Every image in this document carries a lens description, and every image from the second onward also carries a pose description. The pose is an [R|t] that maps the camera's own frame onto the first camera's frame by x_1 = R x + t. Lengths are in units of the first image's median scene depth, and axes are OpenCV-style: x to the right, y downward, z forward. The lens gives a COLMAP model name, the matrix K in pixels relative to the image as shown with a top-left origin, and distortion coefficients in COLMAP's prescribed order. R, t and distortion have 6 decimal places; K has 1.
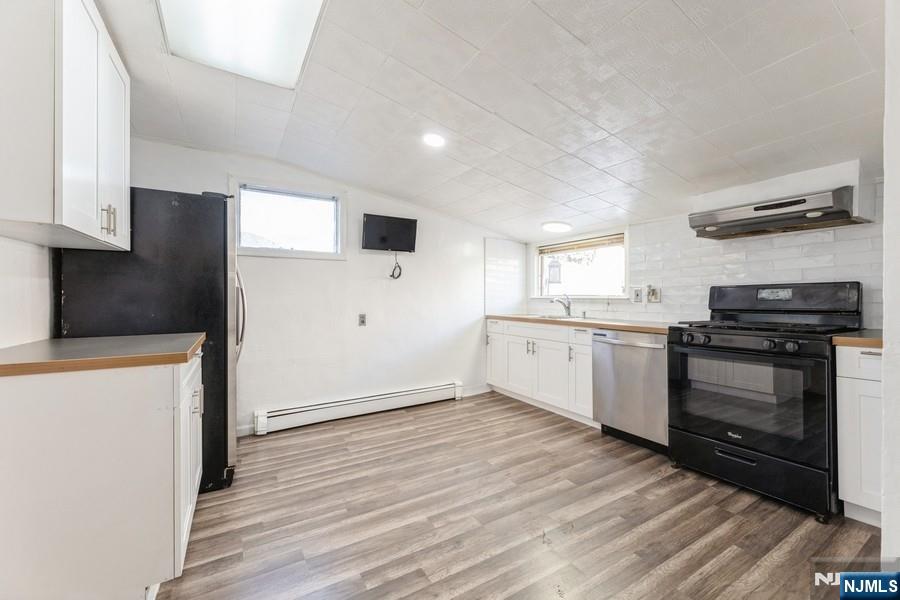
lens RADIAL K [[383.6, 0, 436.9], [0, 383.6, 303.1], [0, 0, 1]] dist [-0.000610, -0.000037]
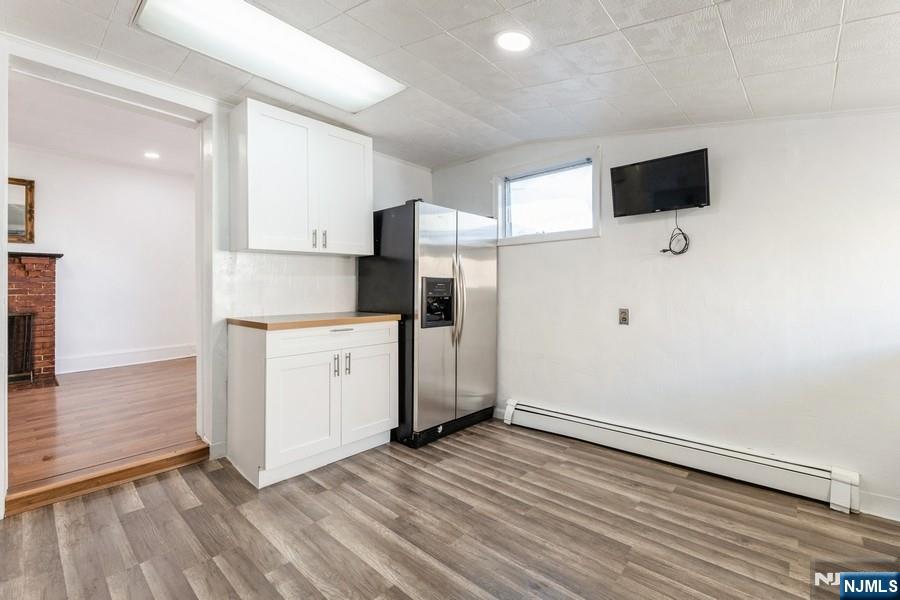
lens RADIAL K [[381.5, 0, 447.0], [0, 381.5, 287.4], [0, 0, 1]] dist [0.000062, -0.000049]
pose [[0.301397, -0.003075, -0.953494, 0.547760], [-0.007858, 0.999953, -0.005708, -0.005612], [0.953466, 0.009213, 0.301359, 0.679789]]
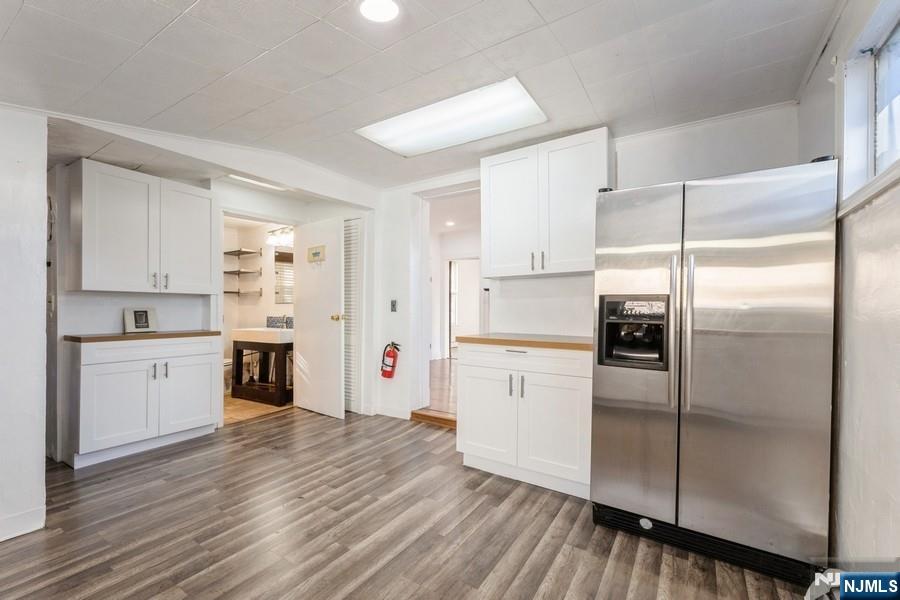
lens RADIAL K [[368.0, 0, 452.0], [0, 368.0, 313.9], [0, 0, 1]] dist [-0.001200, -0.000173]
pose [[-0.878406, -0.005983, -0.477877, 0.139141], [-0.015926, 0.999733, 0.016756, -0.008518], [0.477649, 0.022329, -0.878267, 1.451372]]
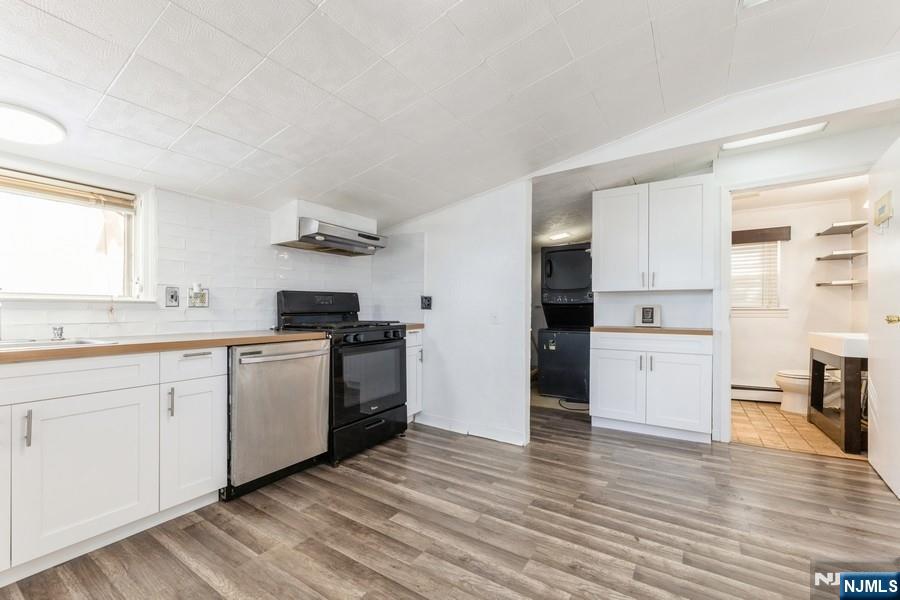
lens RADIAL K [[378.9, 0, 465.1], [0, 378.9, 313.5], [0, 0, 1]] dist [0.000603, 0.000058]
pose [[-0.490812, -0.023555, 0.870947, -0.417426], [0.008870, 0.999448, 0.032030, -0.010857], [-0.871220, 0.023446, -0.490332, 1.162233]]
